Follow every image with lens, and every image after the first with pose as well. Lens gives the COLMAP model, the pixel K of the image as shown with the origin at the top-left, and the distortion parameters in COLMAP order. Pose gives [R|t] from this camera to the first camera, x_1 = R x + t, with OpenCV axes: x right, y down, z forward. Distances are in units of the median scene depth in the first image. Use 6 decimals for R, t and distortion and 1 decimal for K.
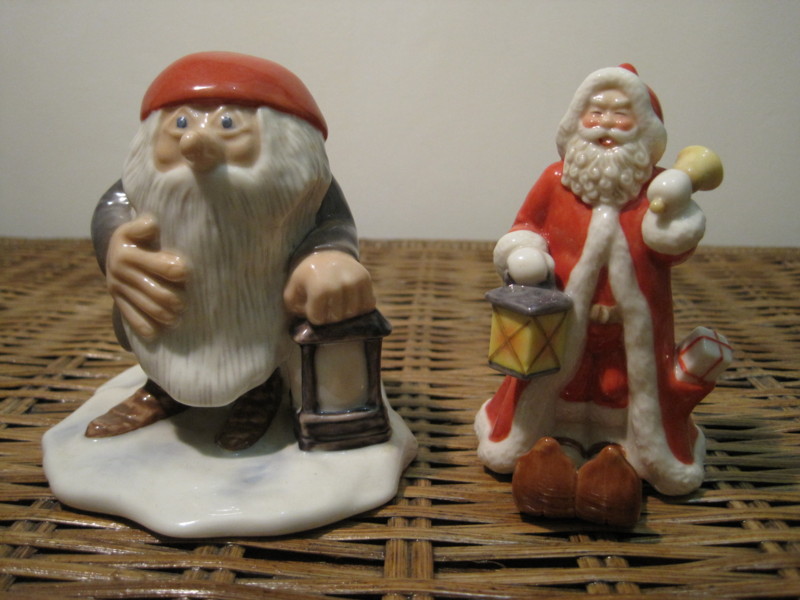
lens RADIAL K [[822.7, 0, 400.0], [0, 822.7, 300.0], [0, 0, 1]] dist [-0.194108, 0.143136]
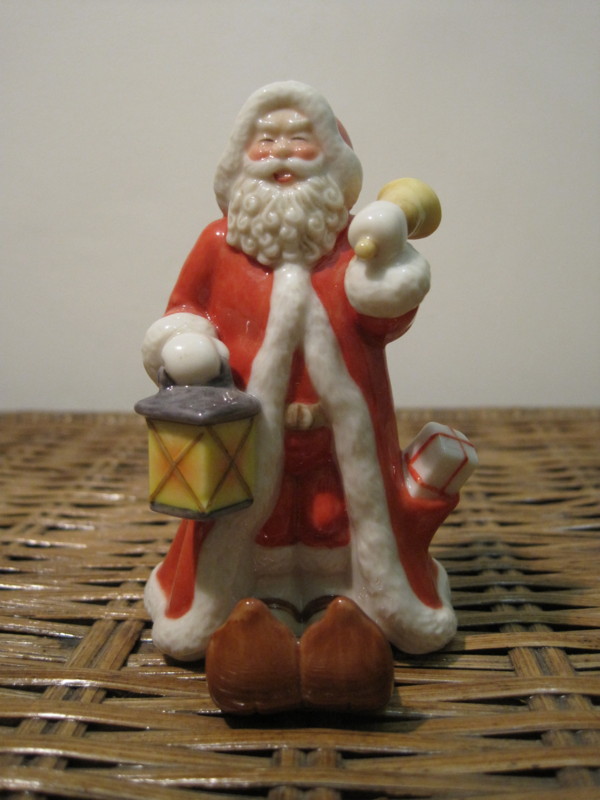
lens RADIAL K [[822.7, 0, 300.0], [0, 822.7, 400.0], [0, 0, 1]] dist [-0.194108, 0.143136]
pose [[0.954258, -0.089392, 0.285307, 0.041373], [0.116822, 0.989878, -0.080583, 0.061783], [-0.275216, 0.110228, 0.955043, 0.308500]]
